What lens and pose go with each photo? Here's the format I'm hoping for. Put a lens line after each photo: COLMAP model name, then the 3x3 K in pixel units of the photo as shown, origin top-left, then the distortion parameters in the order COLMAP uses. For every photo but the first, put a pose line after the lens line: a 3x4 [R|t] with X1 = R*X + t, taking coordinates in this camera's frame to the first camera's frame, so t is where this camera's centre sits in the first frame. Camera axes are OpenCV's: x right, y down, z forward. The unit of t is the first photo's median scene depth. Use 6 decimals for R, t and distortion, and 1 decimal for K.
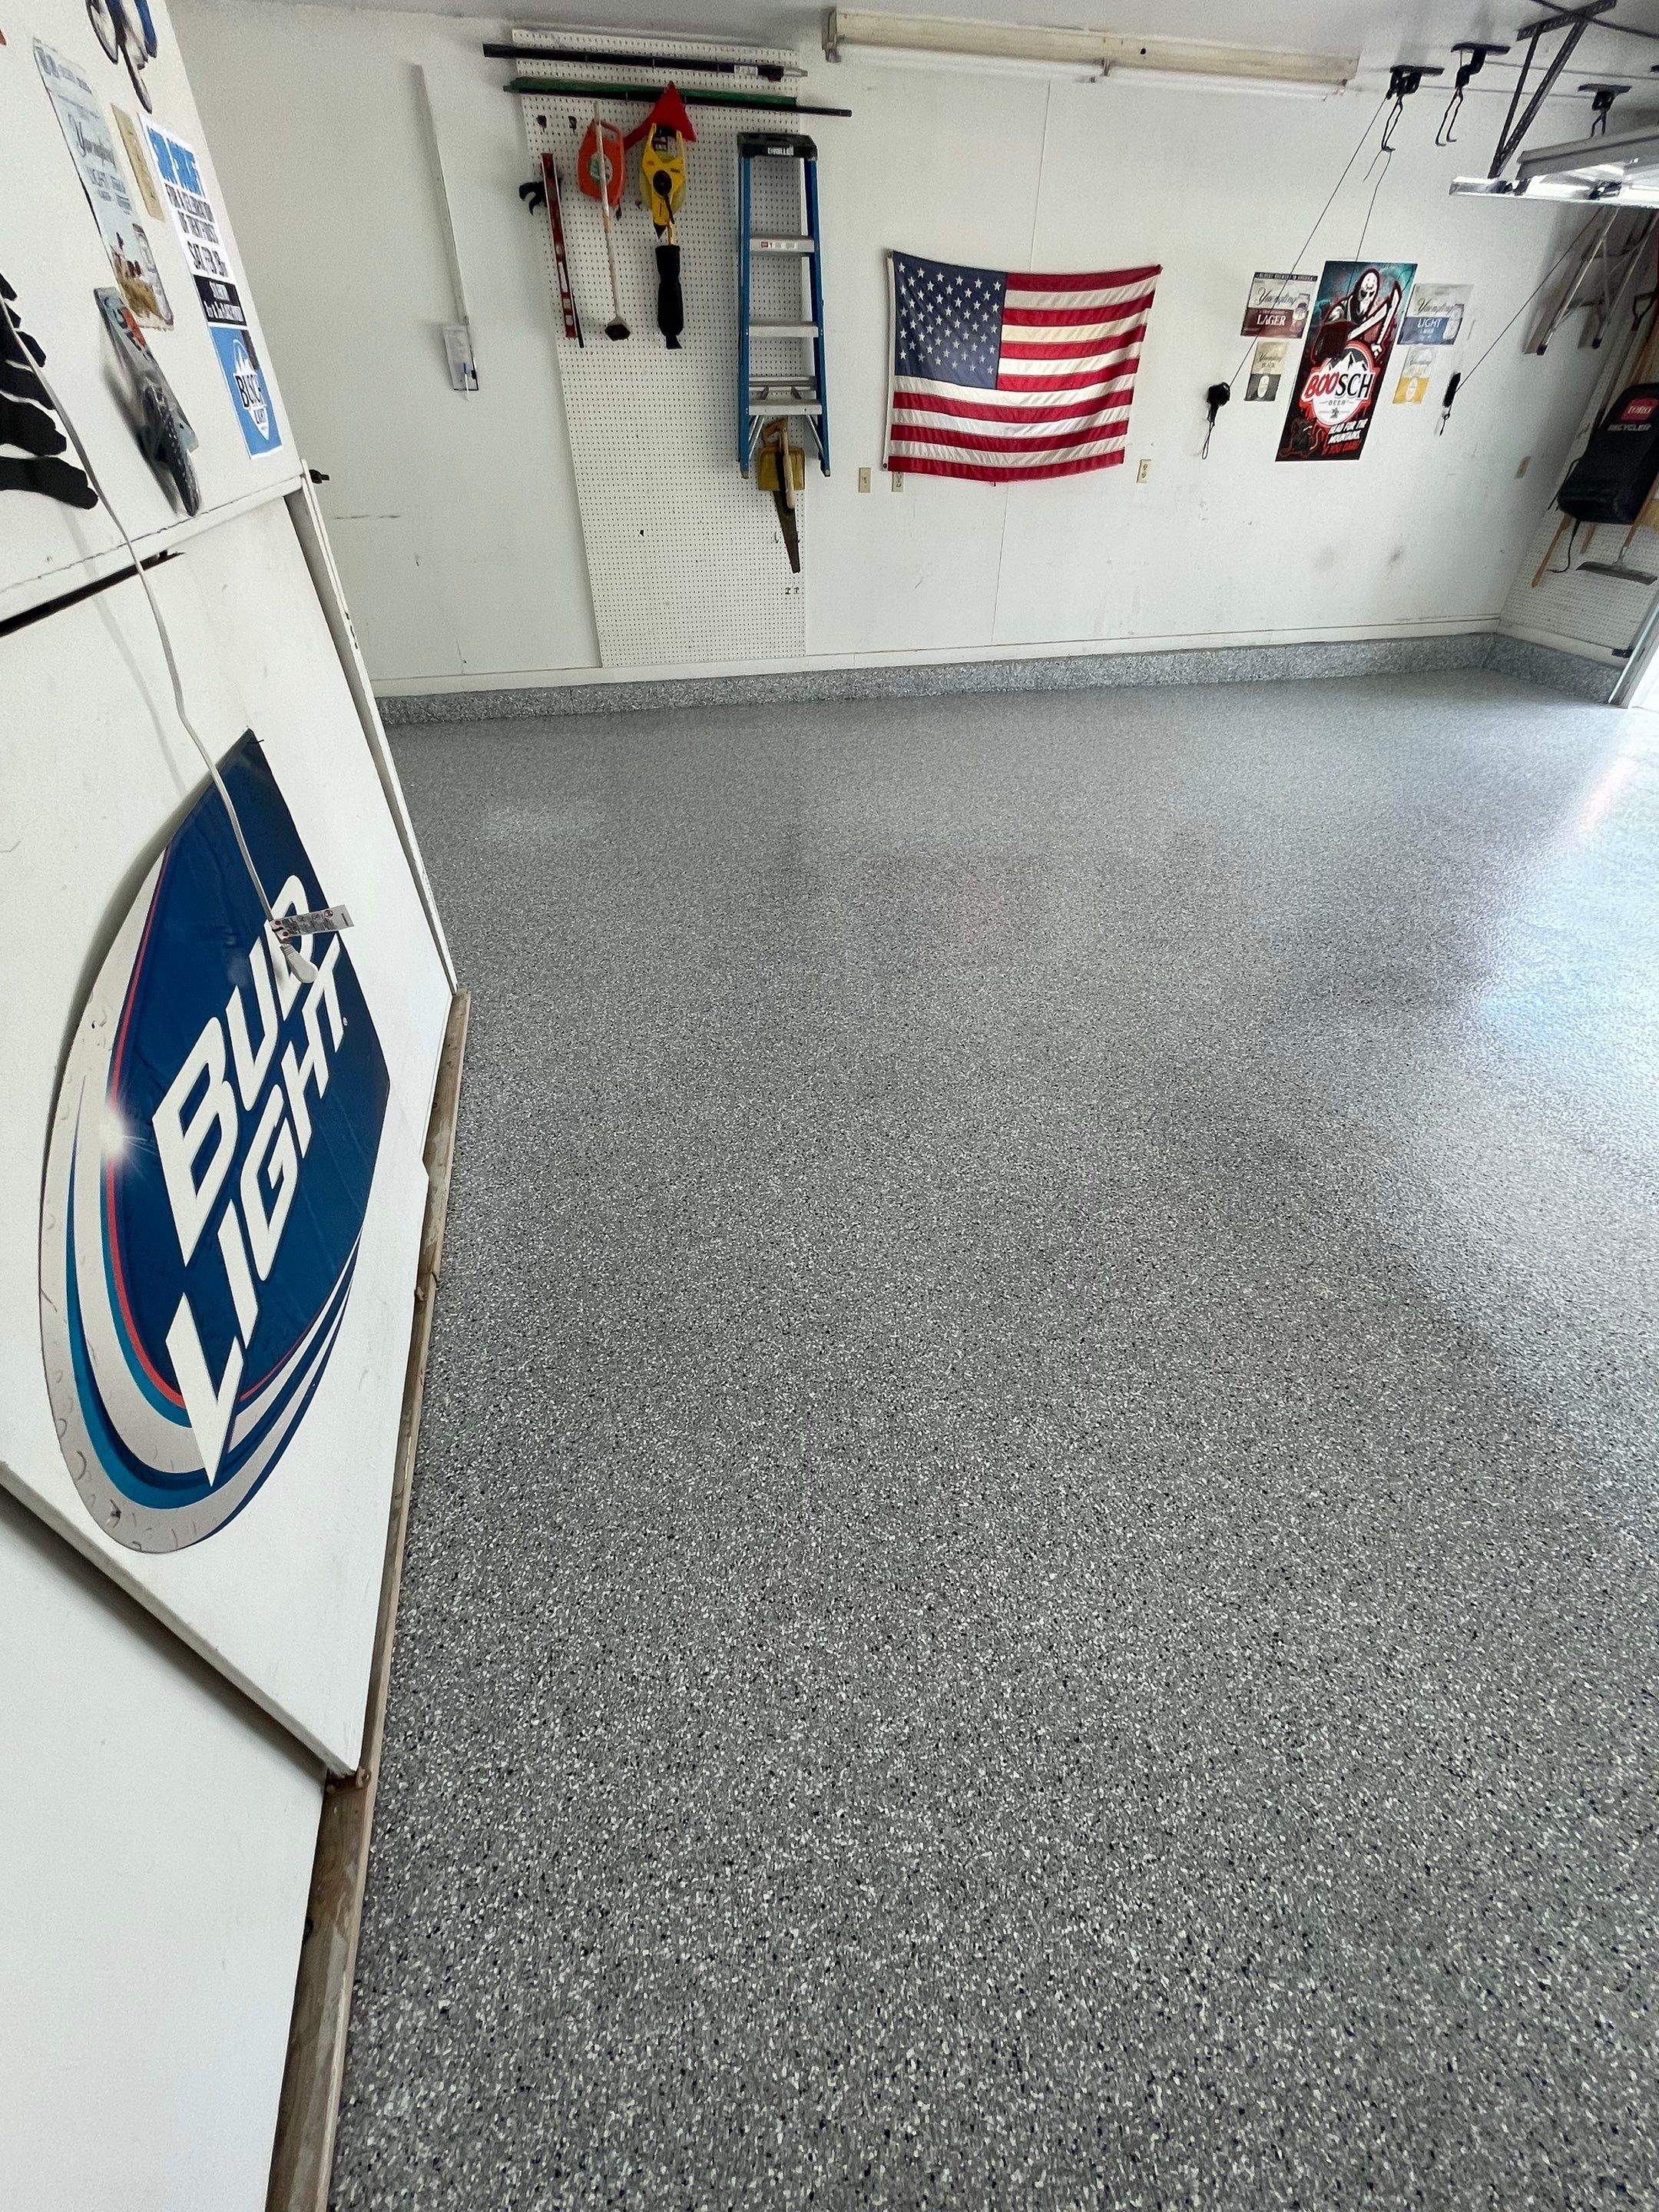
lens RADIAL K [[883.9, 0, 829.5], [0, 883.9, 1106.0], [0, 0, 1]] dist [-0.008406, 0.000234]
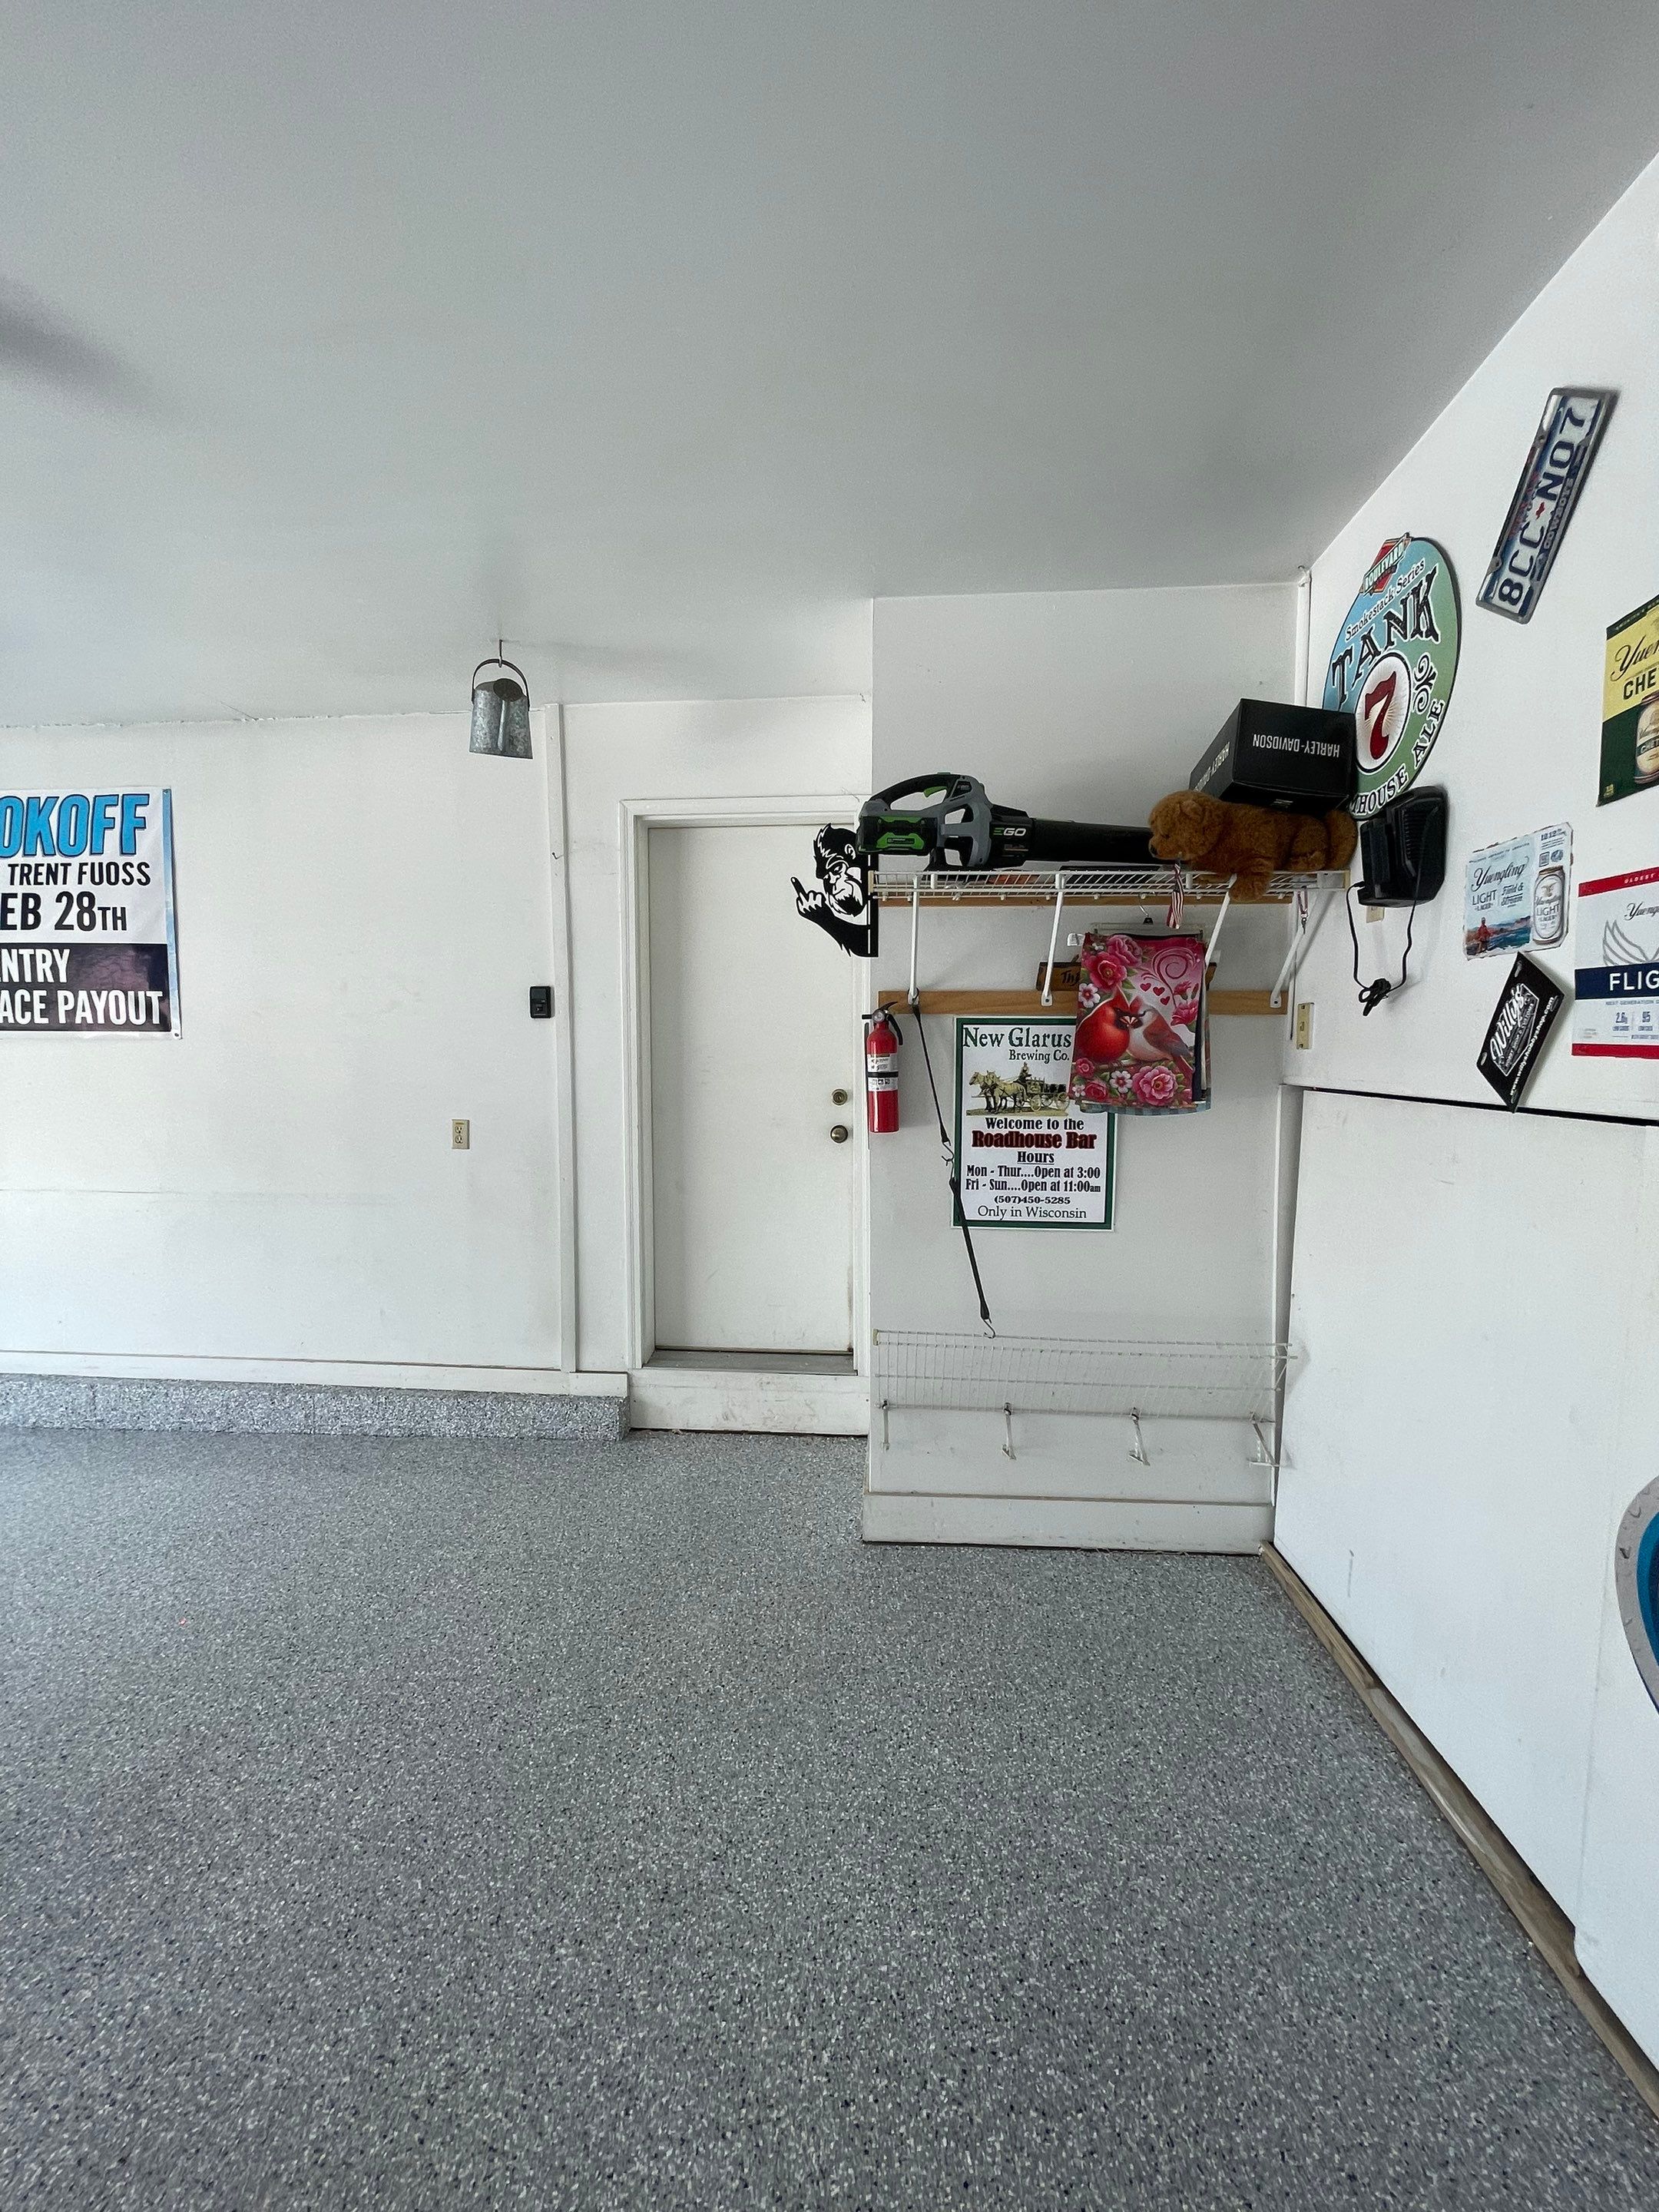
lens RADIAL K [[900.6, 0, 834.9], [0, 900.6, 1095.4], [0, 0, 1]] dist [0.000202, -0.000013]
pose [[-0.948866, -0.020484, 0.315014, 0.004910], [0.194462, 0.748149, 0.634395, -0.239817], [-0.248672, 0.663214, -0.705910, 0.322872]]
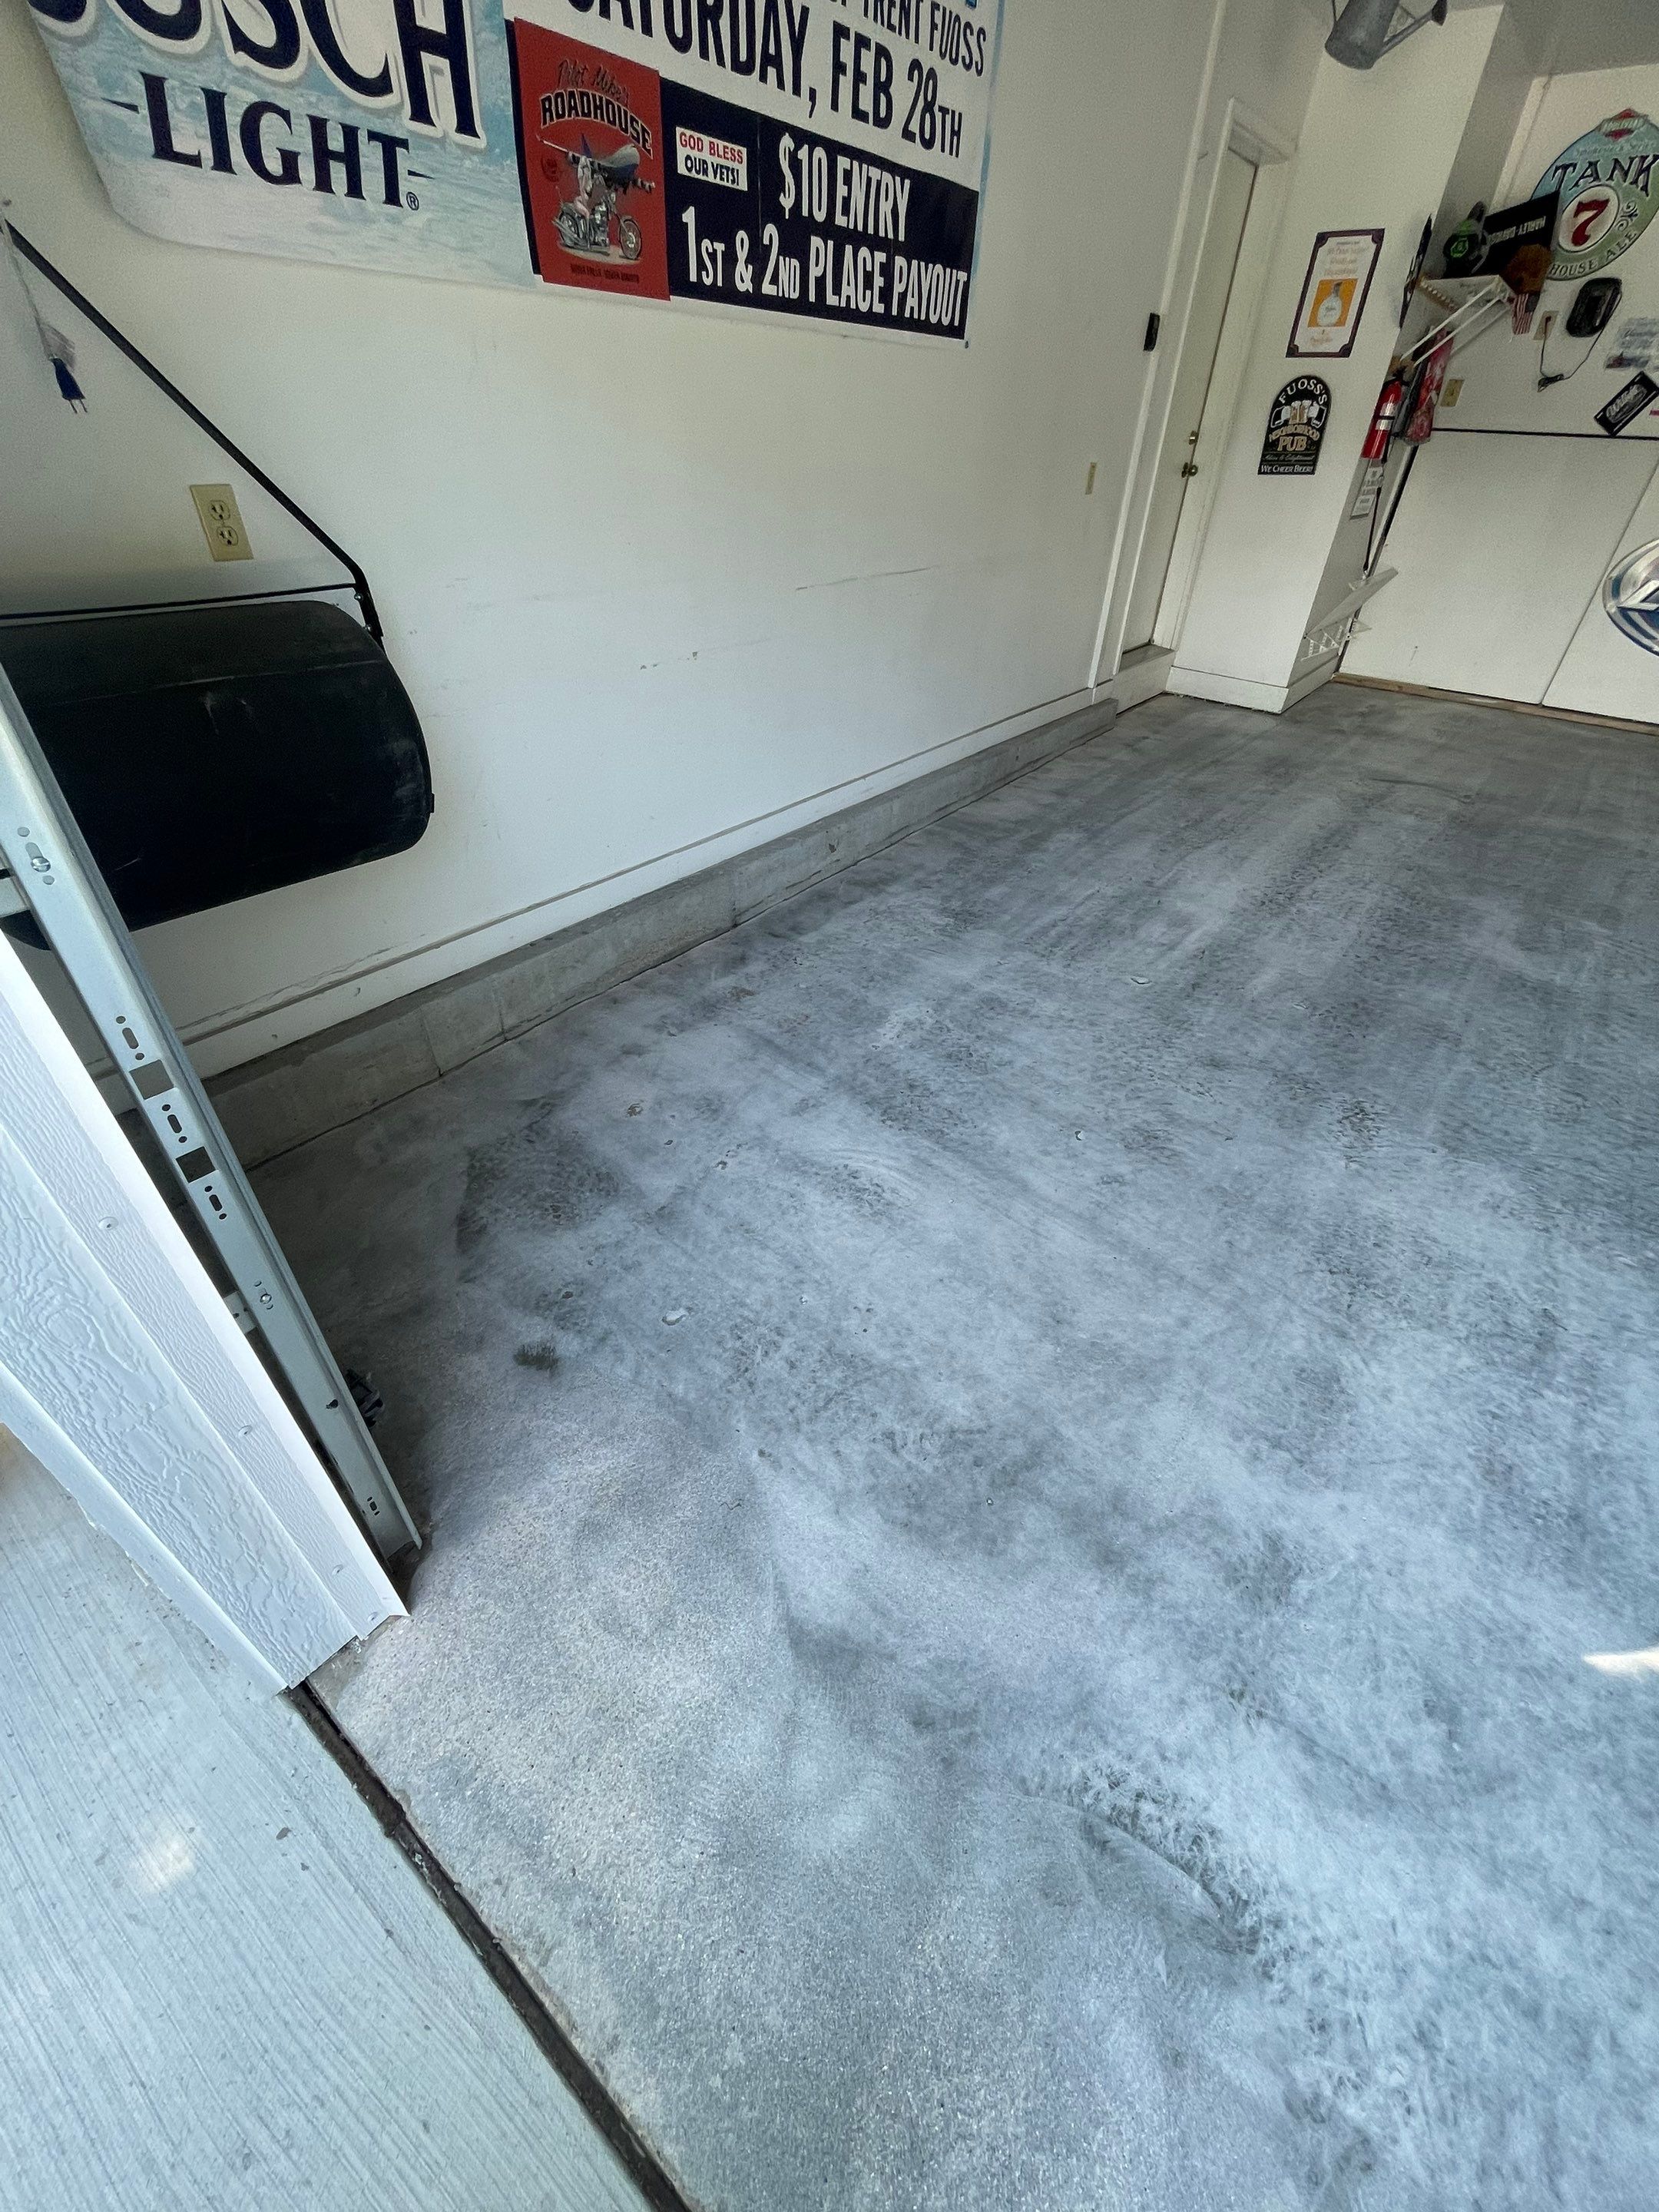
lens RADIAL K [[900.6, 0, 834.9], [0, 900.6, 1095.4], [0, 0, 1]] dist [0.000202, -0.000013]
pose [[-0.782291, 0.354869, -0.511946, 1.309215], [-0.422826, 0.301005, 0.854760, -0.253616], [0.457426, 0.885135, -0.085426, 0.376610]]
